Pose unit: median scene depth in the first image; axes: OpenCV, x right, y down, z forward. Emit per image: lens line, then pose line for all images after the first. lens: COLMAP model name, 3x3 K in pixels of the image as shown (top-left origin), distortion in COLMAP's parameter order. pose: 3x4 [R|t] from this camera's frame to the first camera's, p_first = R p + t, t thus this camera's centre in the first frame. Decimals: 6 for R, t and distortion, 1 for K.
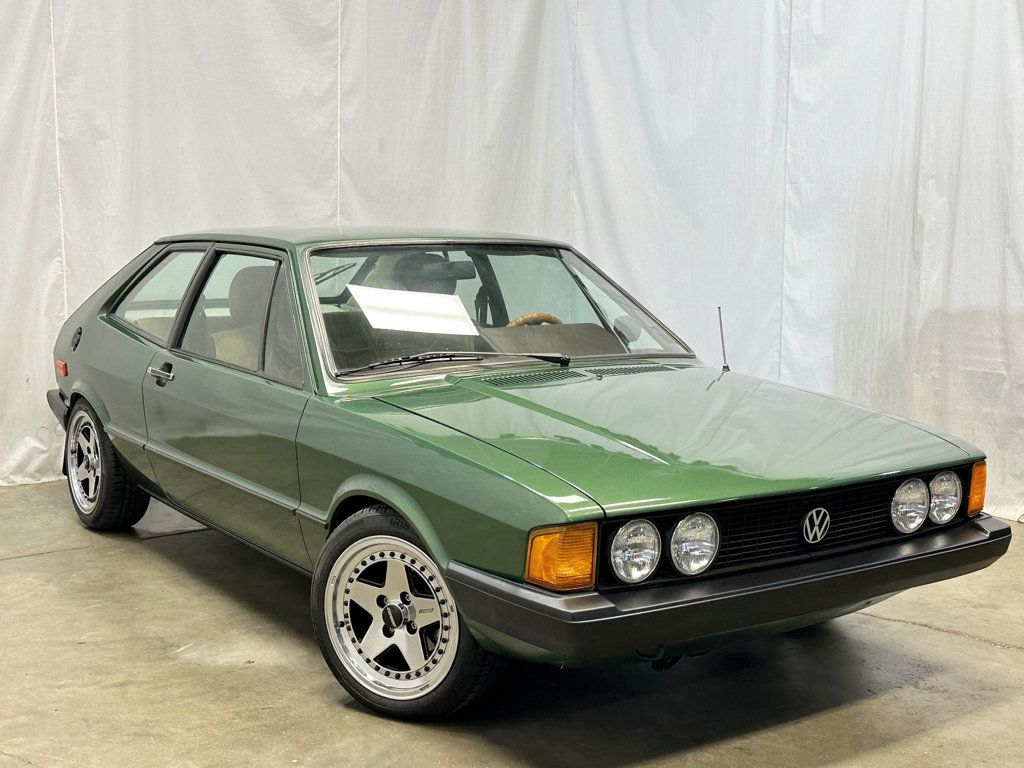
lens RADIAL K [[1309.1, 0, 512.0], [0, 1309.1, 384.0], [0, 0, 1]] dist [0.196713, -0.513975]
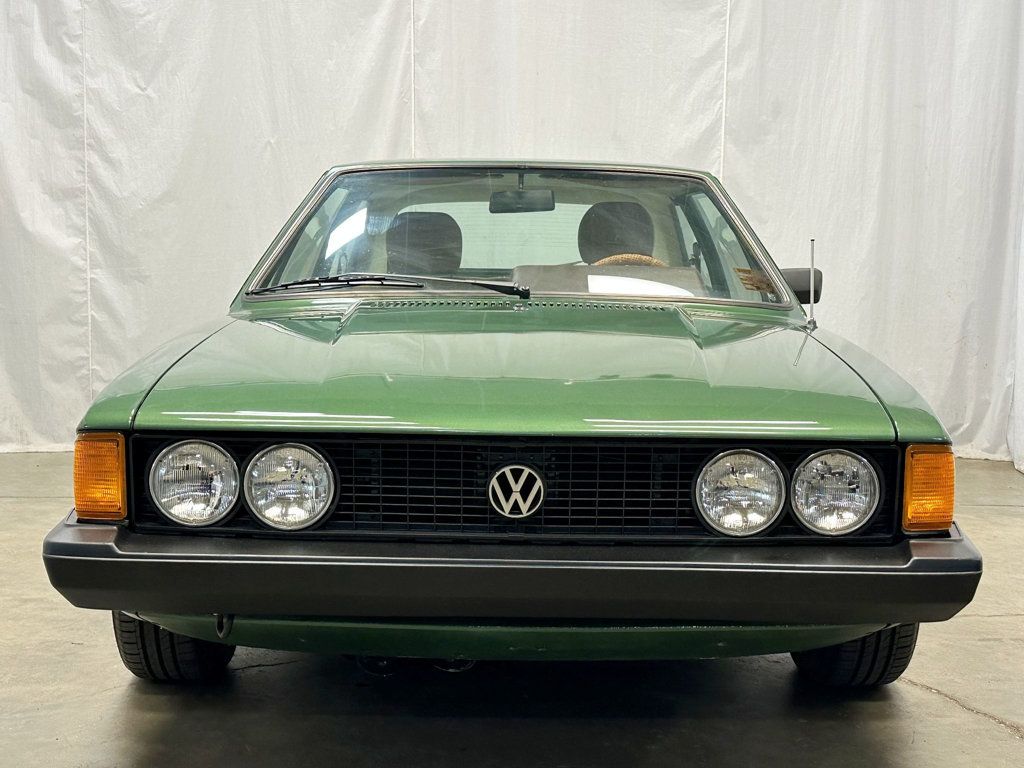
lens RADIAL K [[1309.1, 0, 512.0], [0, 1309.1, 384.0], [0, 0, 1]] dist [0.196713, -0.513975]
pose [[0.817857, 0.057277, -0.572563, 0.378381], [-0.080836, 0.996603, -0.015770, 0.038738], [0.569715, 0.059181, 0.819709, 0.274626]]
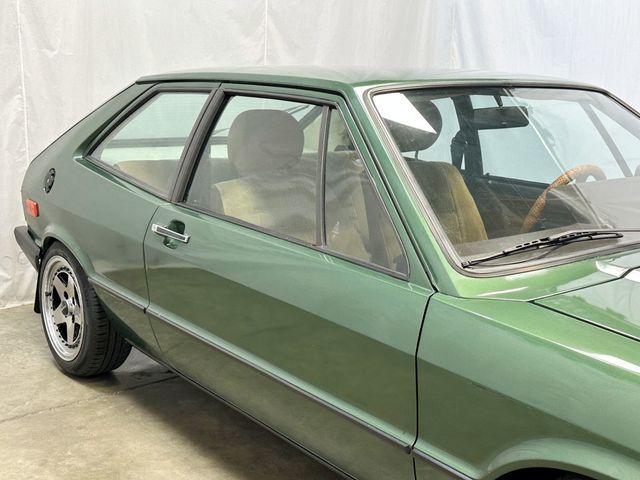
lens RADIAL K [[818.2, 0, 320.0], [0, 818.2, 240.0], [0, 0, 1]] dist [0.196713, -0.513975]
pose [[0.997985, 0.002298, 0.063409, -0.176824], [-0.007160, 0.997039, 0.076559, -0.040458], [-0.063045, -0.076858, 0.995047, 0.396084]]
